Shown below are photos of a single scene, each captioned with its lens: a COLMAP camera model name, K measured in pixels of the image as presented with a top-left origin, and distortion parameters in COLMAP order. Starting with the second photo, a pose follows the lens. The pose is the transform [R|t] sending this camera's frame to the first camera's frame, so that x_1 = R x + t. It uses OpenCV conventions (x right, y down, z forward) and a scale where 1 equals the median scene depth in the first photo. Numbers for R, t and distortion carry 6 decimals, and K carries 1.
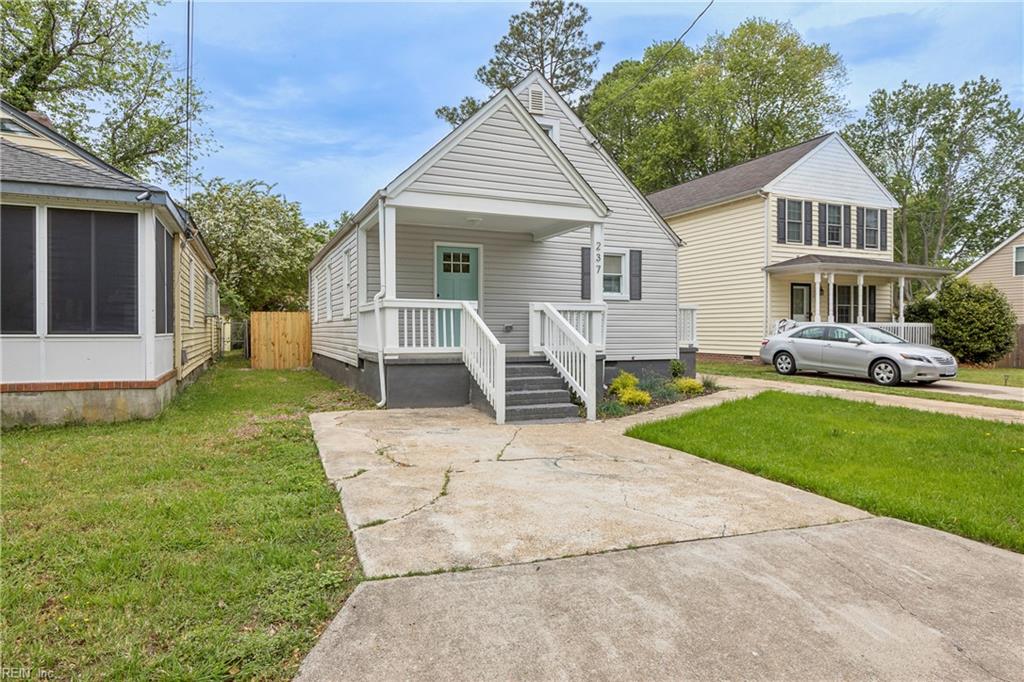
lens RADIAL K [[594.1, 0, 510.7], [0, 594.1, 333.4], [0, 0, 1]] dist [-0.003726, -0.000239]
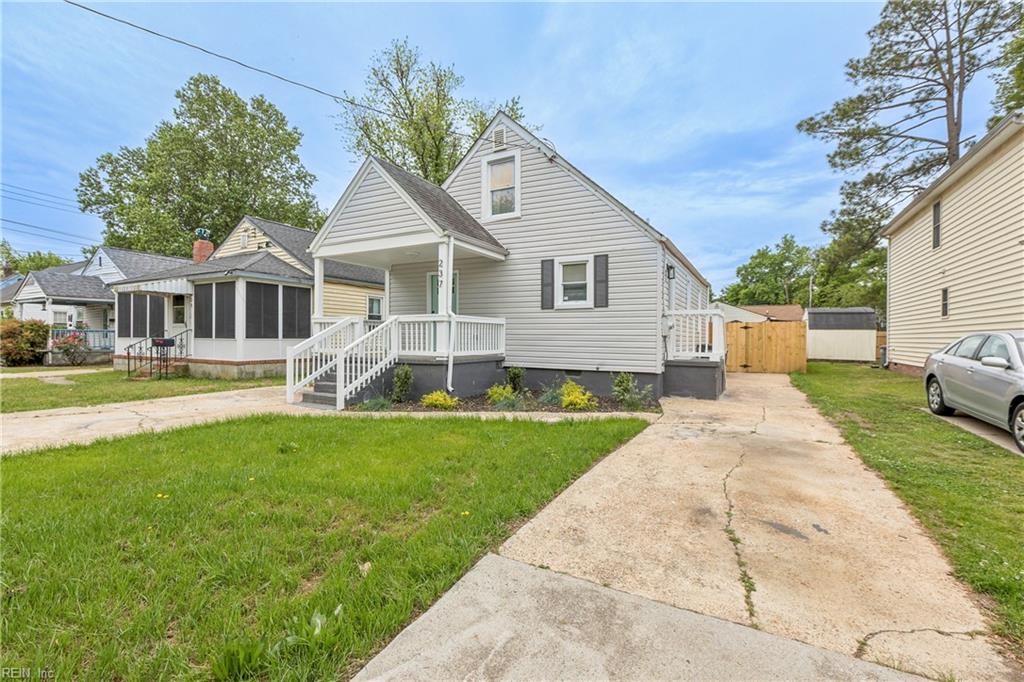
lens RADIAL K [[463.8, 0, 509.7], [0, 463.8, 342.6], [0, 0, 1]] dist [-0.001008, -0.001414]
pose [[0.611055, 0.010818, -0.791514, 0.712474], [-0.012091, 0.999918, 0.004332, -0.001441], [0.791496, 0.006923, 0.611135, 0.435134]]
